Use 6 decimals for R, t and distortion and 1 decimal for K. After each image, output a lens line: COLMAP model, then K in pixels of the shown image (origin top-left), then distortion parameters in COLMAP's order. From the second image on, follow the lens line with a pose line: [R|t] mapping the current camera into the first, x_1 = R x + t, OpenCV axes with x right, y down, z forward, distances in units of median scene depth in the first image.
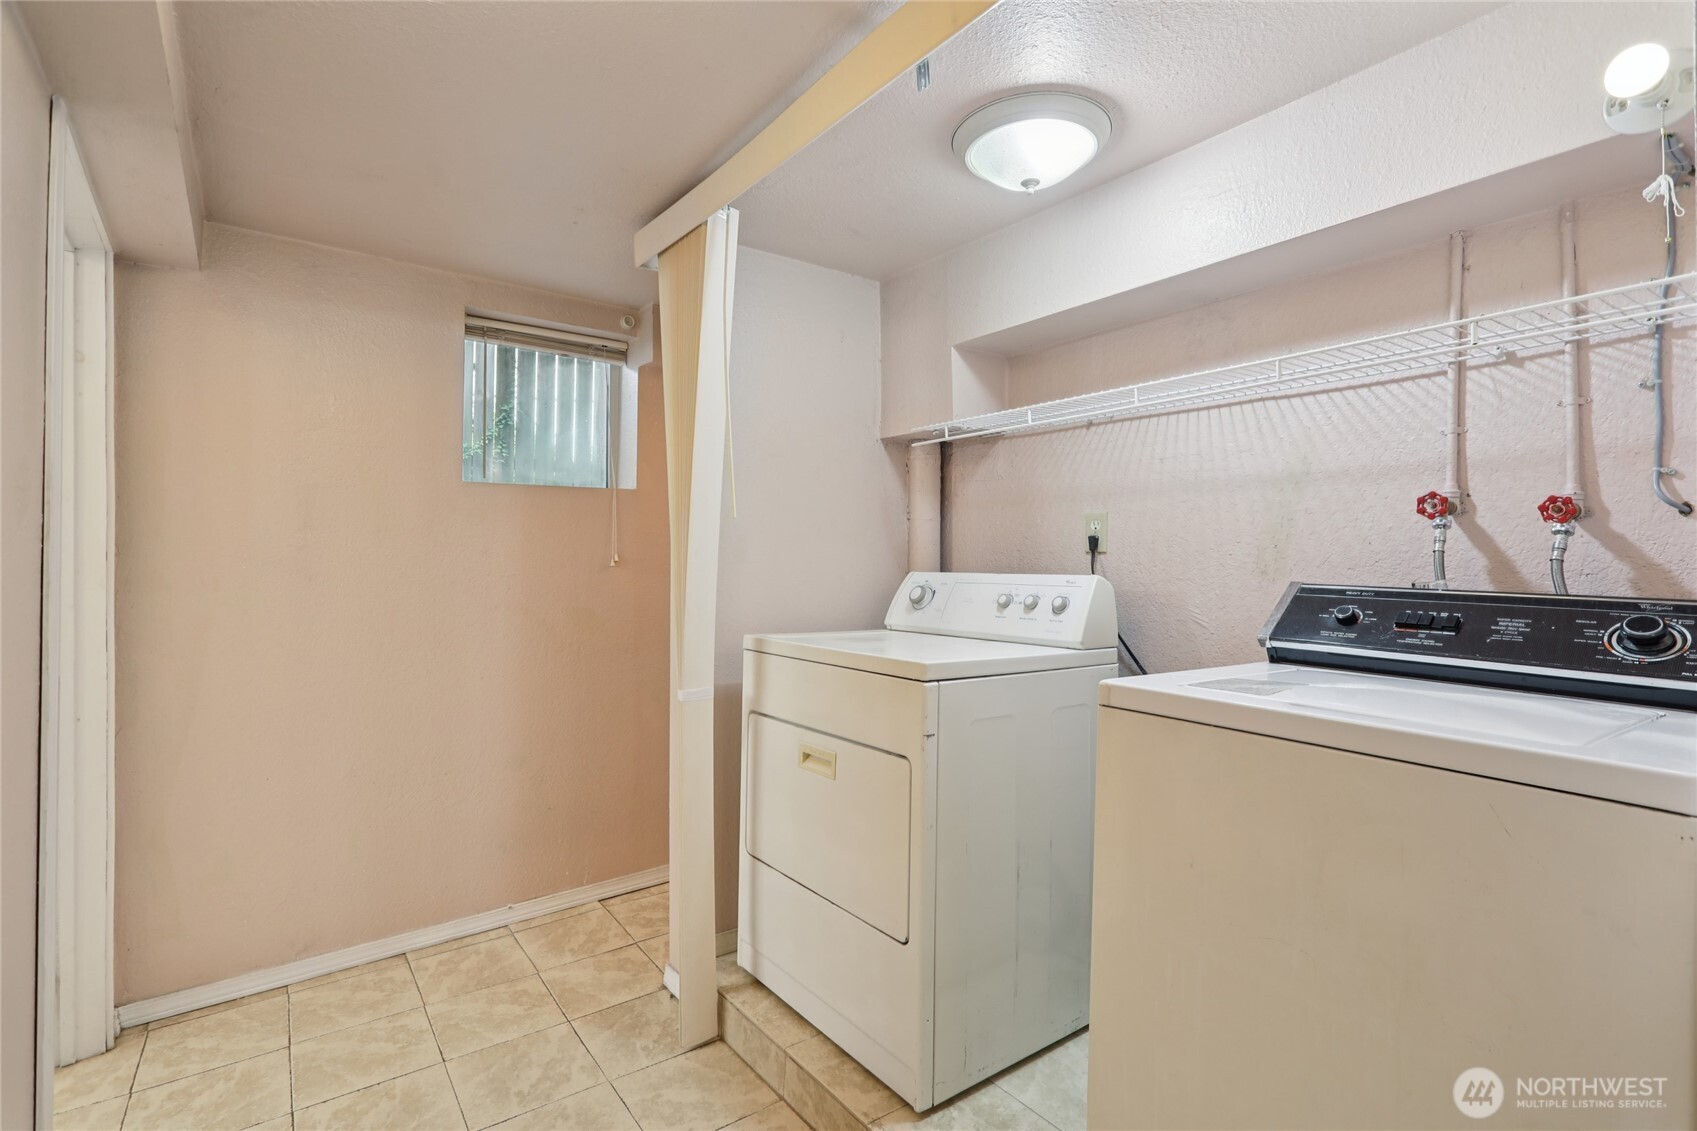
lens RADIAL K [[804.8, 0, 850.3], [0, 804.8, 566.5], [0, 0, 1]] dist [-0.010069, 0.003788]
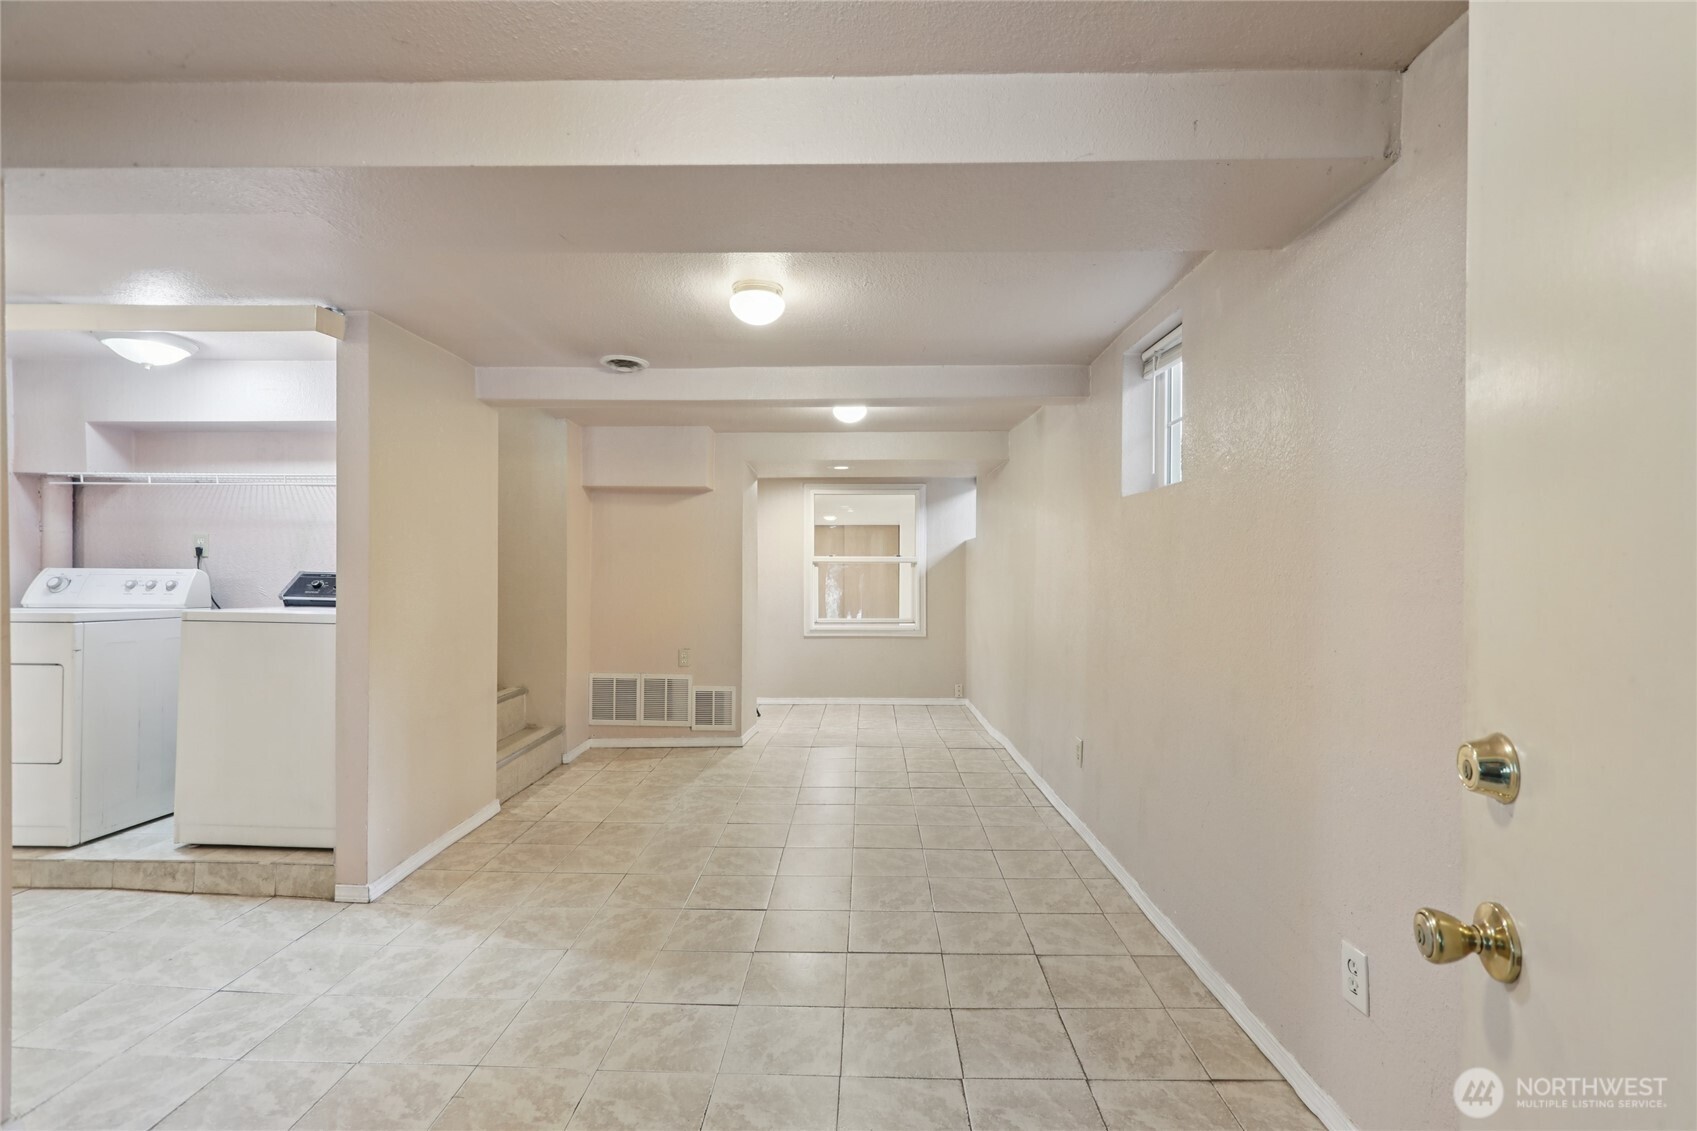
lens RADIAL K [[783.3, 0, 851.7], [0, 783.3, 572.3], [0, 0, 1]] dist [0.002956, 0.000456]
pose [[0.604622, -0.003709, 0.796504, -0.201396], [-0.000712, 0.999986, 0.005197, 0.007152], [-0.796512, -0.003709, 0.604611, -1.169594]]
